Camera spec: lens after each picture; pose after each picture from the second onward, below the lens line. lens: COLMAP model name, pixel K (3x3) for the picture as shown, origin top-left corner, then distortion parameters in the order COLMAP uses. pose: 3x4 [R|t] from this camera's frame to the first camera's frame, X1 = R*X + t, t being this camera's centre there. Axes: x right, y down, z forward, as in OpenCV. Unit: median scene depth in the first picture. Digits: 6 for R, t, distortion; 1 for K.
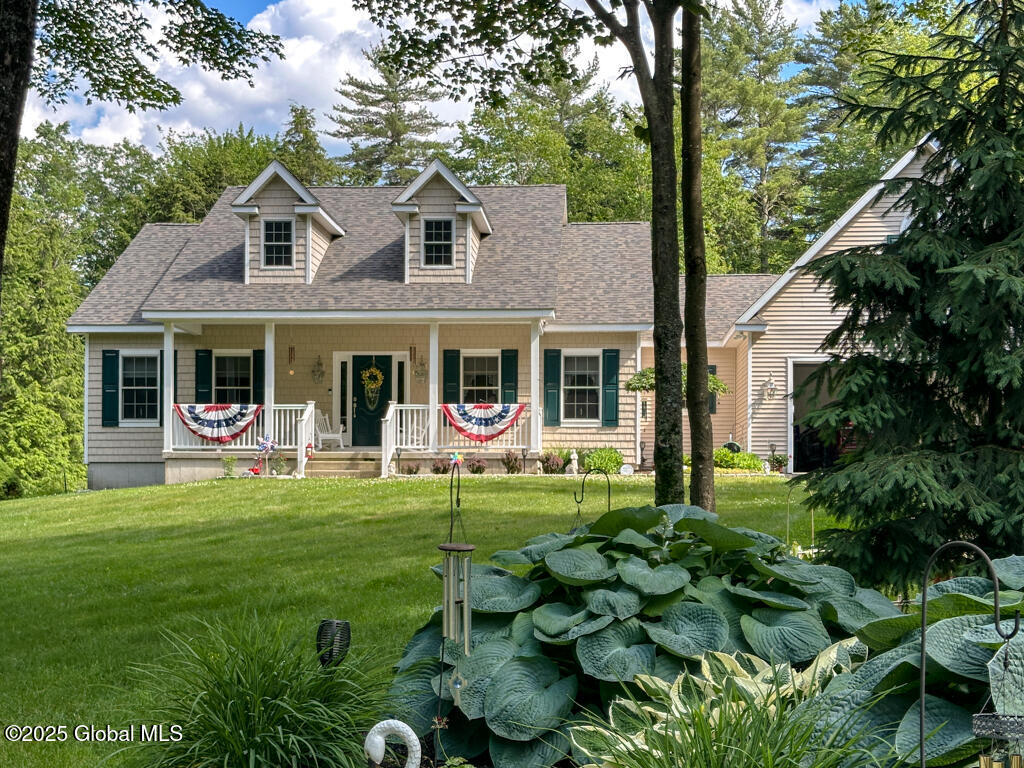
lens RADIAL K [[1482.9, 0, 548.4], [0, 1482.9, 463.6], [0, 0, 1]] dist [0.141837, 0.000000]
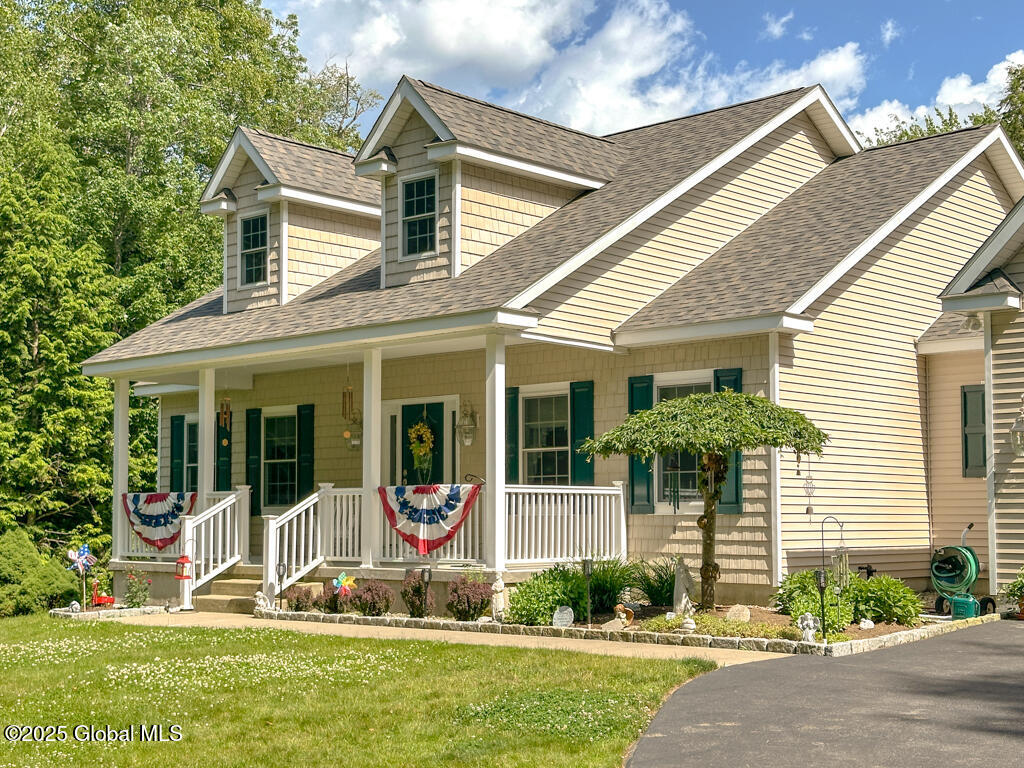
lens RADIAL K [[1451.4, 0, 520.9], [0, 1451.4, 417.5], [0, 0, 1]] dist [0.161537, 0.000000]
pose [[0.776271, -0.046752, -0.628664, 0.324535], [0.019589, 0.998554, -0.050071, -0.036252], [0.630096, 0.026554, 0.776063, 0.565308]]
